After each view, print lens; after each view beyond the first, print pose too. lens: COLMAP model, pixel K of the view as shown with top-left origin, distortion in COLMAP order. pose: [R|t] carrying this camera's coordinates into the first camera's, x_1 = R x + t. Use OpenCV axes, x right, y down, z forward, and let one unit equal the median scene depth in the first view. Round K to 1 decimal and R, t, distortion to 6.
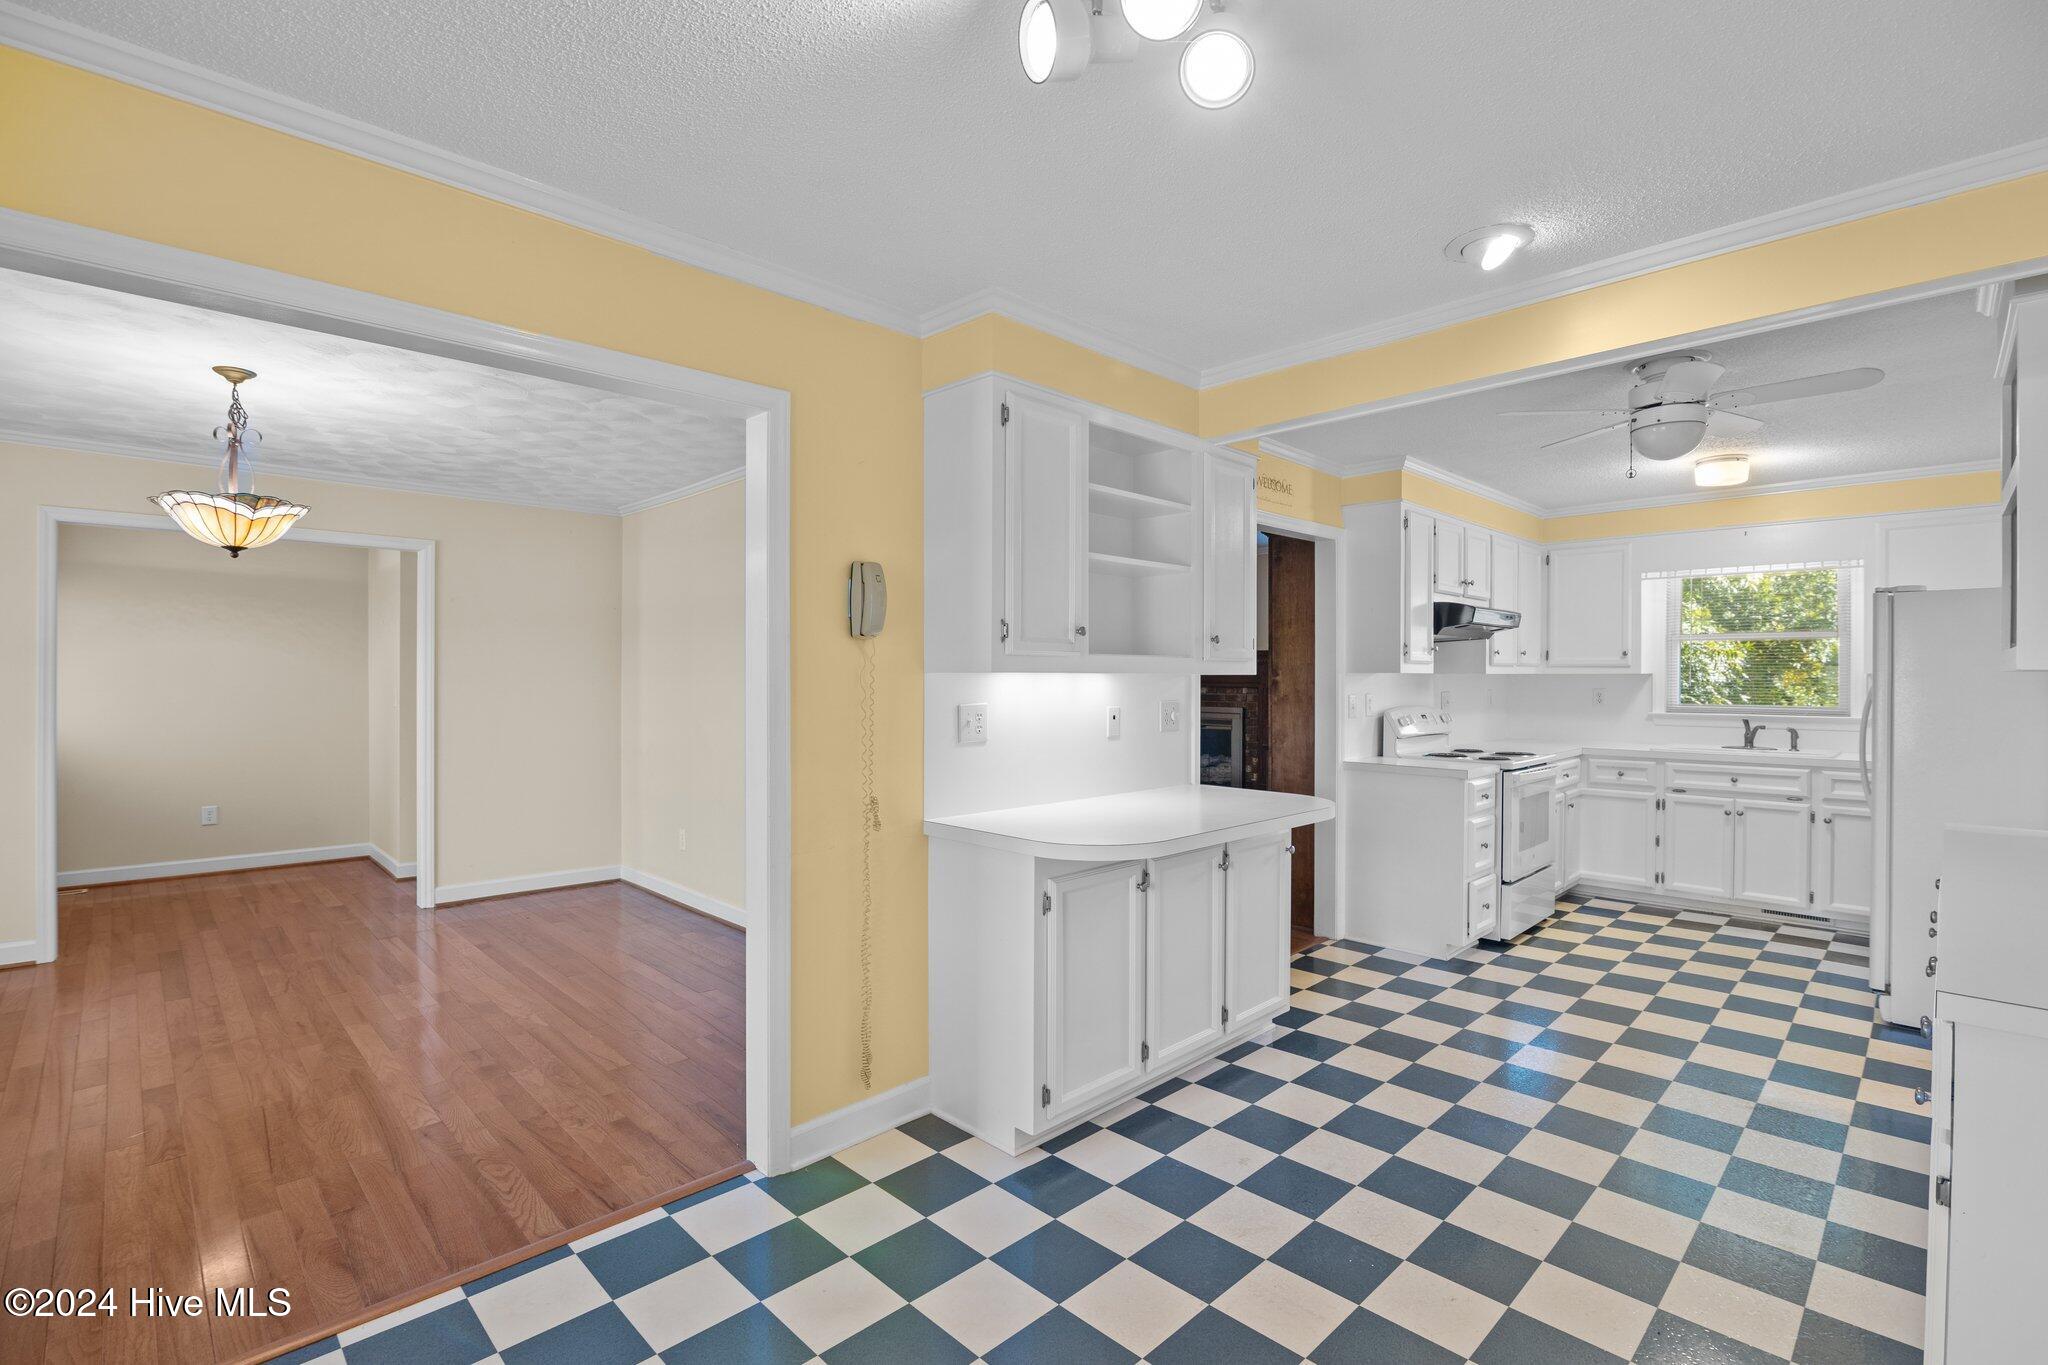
lens RADIAL K [[949.9, 0, 1007.8], [0, 949.9, 675.2], [0, 0, 1]] dist [-0.023498, 0.003152]
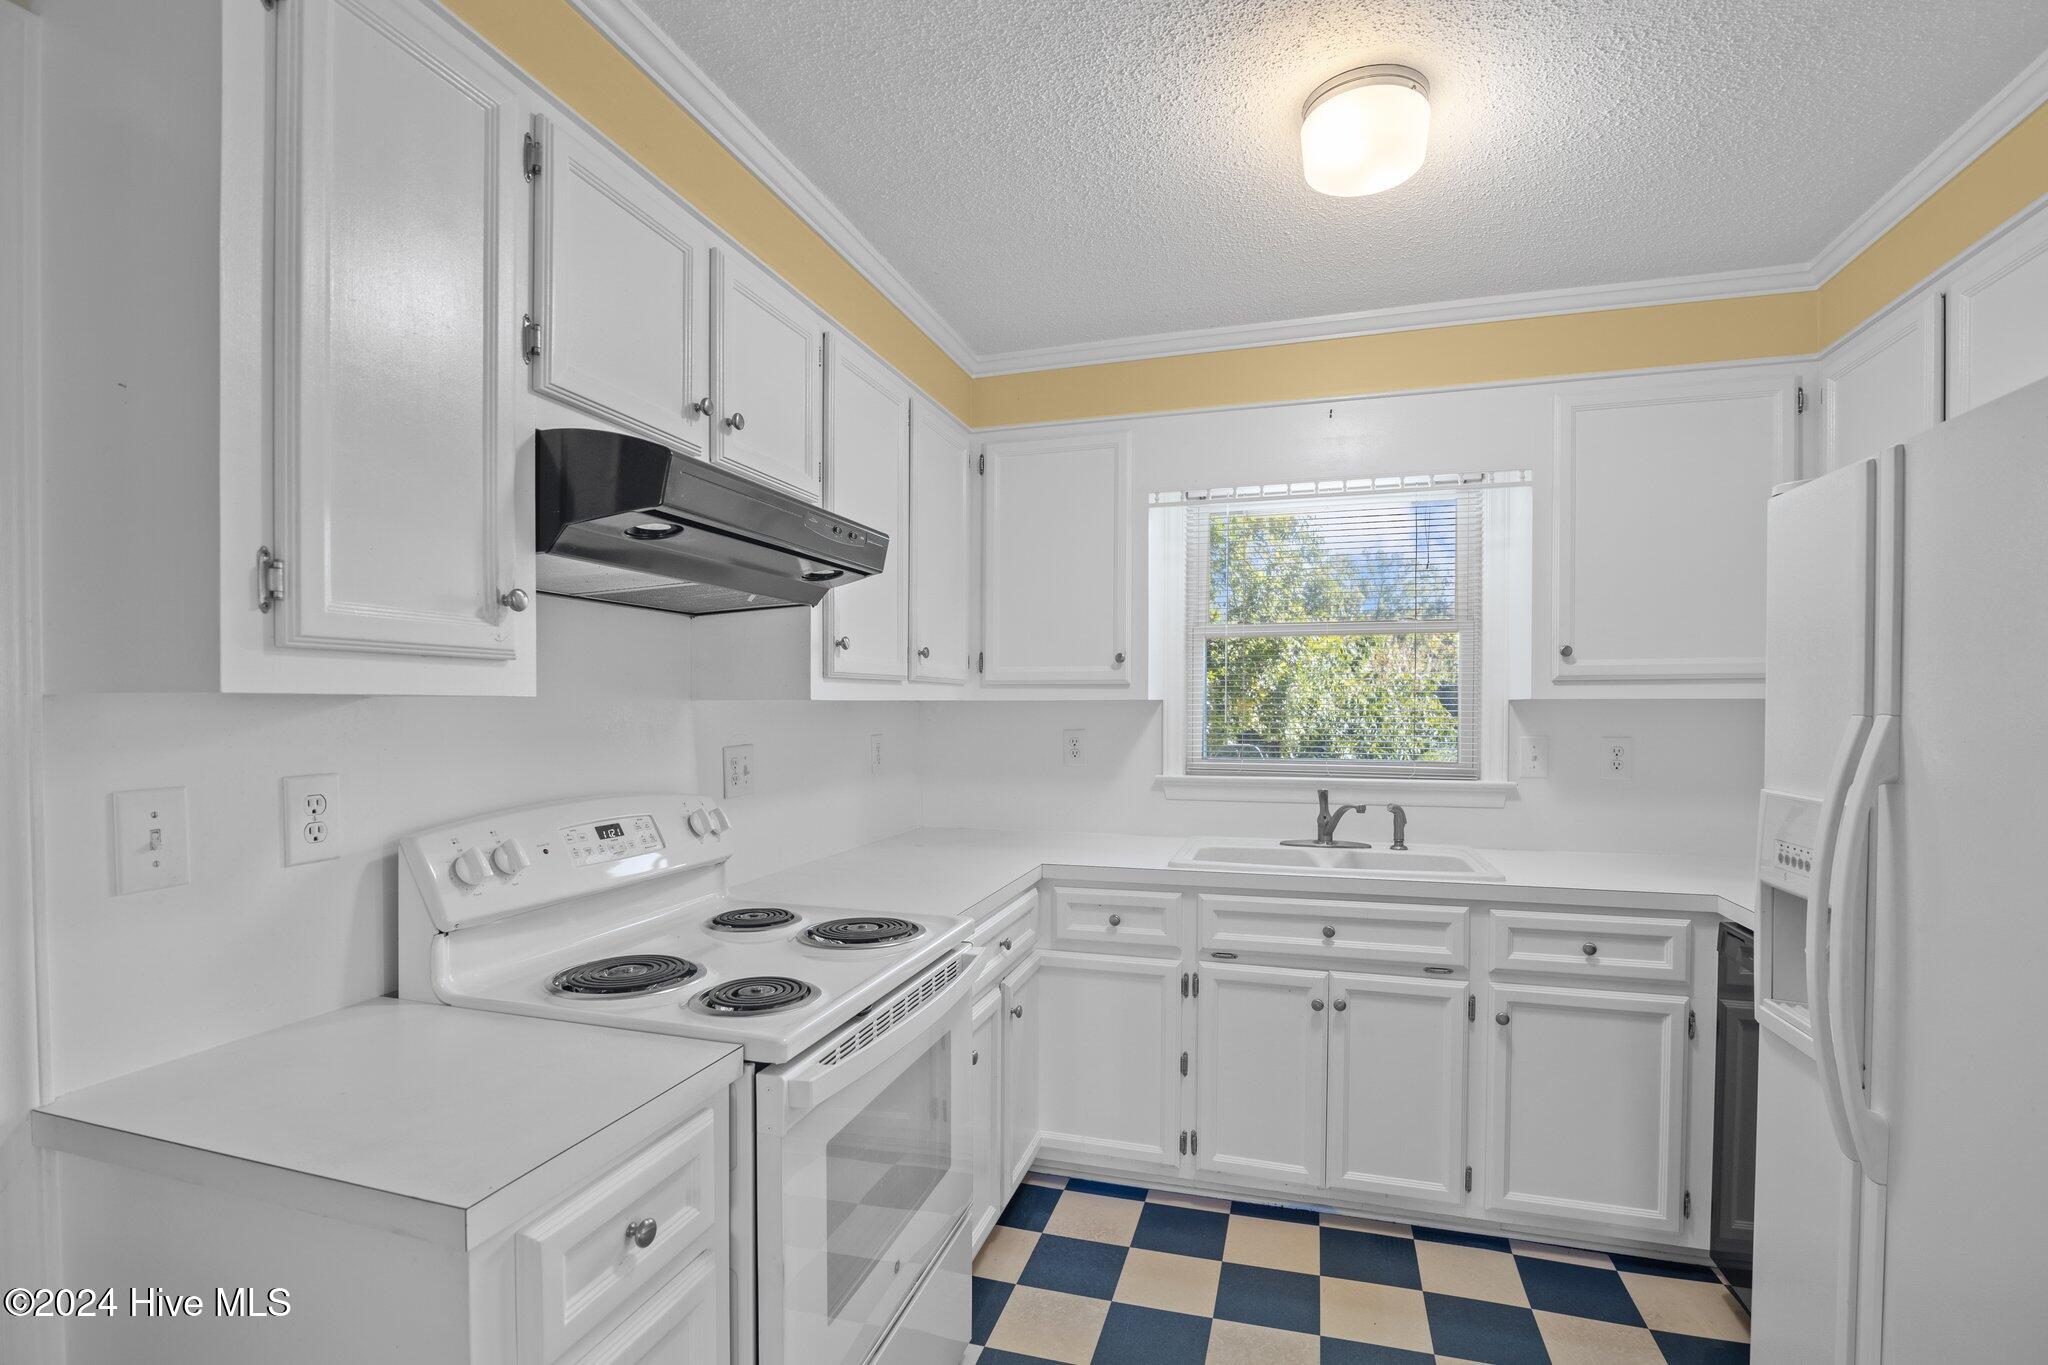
lens RADIAL K [[949.9, 0, 1026.9], [0, 949.9, 696.8], [0, 0, 1]] dist [-0.023498, 0.003152]
pose [[0.873365, 0.003097, 0.487056, 0.401410], [0.001181, 0.999963, -0.008476, 0.000668], [-0.487064, 0.007978, 0.873330, 0.636299]]
